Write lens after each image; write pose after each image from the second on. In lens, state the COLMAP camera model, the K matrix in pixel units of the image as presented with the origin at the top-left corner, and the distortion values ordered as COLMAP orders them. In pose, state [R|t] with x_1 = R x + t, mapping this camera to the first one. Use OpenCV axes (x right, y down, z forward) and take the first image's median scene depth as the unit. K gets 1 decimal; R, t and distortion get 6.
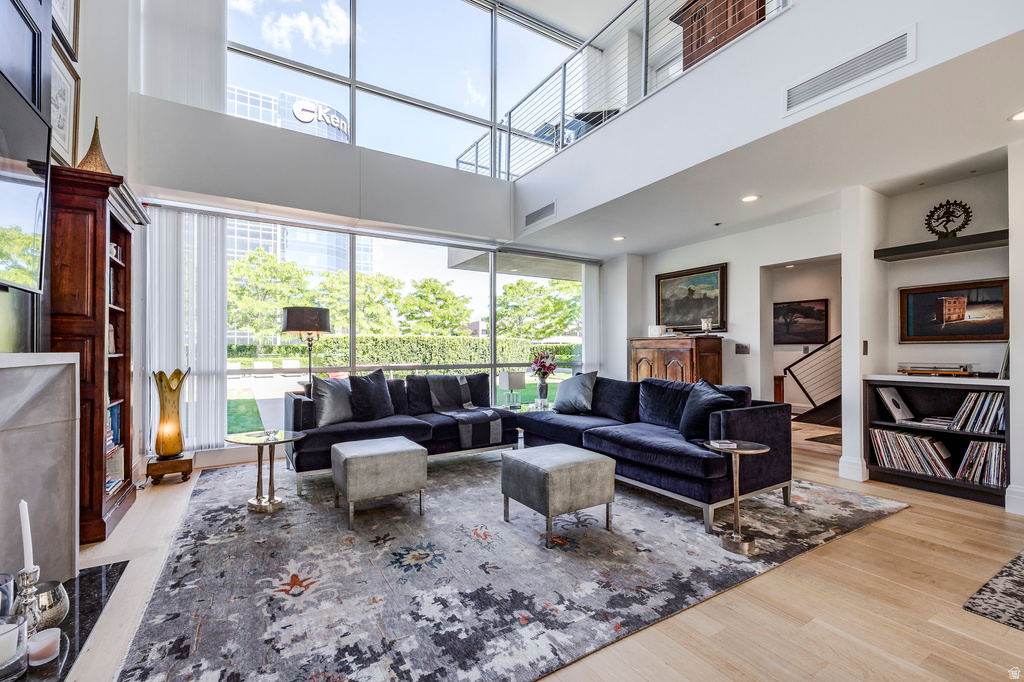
lens RADIAL K [[425.2, 0, 474.8], [0, 425.2, 362.1], [0, 0, 1]] dist [0.006273, -0.000174]
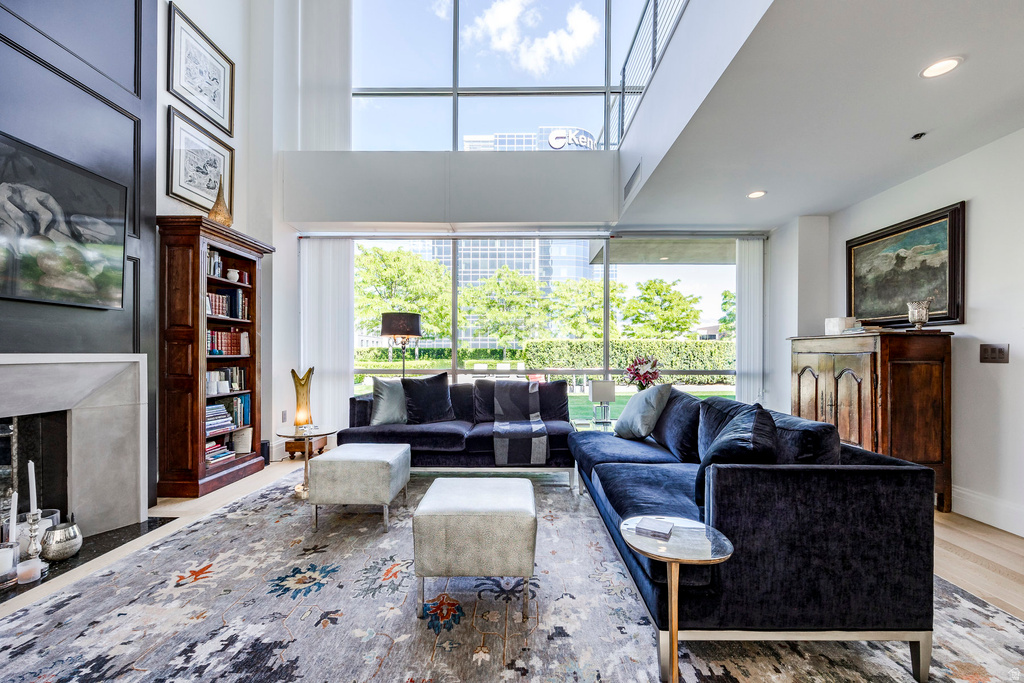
lens RADIAL K [[406.6, 0, 514.9], [0, 406.6, 366.7], [0, 0, 1]] dist [-0.002090, -0.000160]
pose [[0.869493, 0.020236, -0.493531, 0.365767], [-0.019085, 0.999791, 0.007371, -0.006460], [0.493577, 0.003010, 0.869697, 0.252328]]
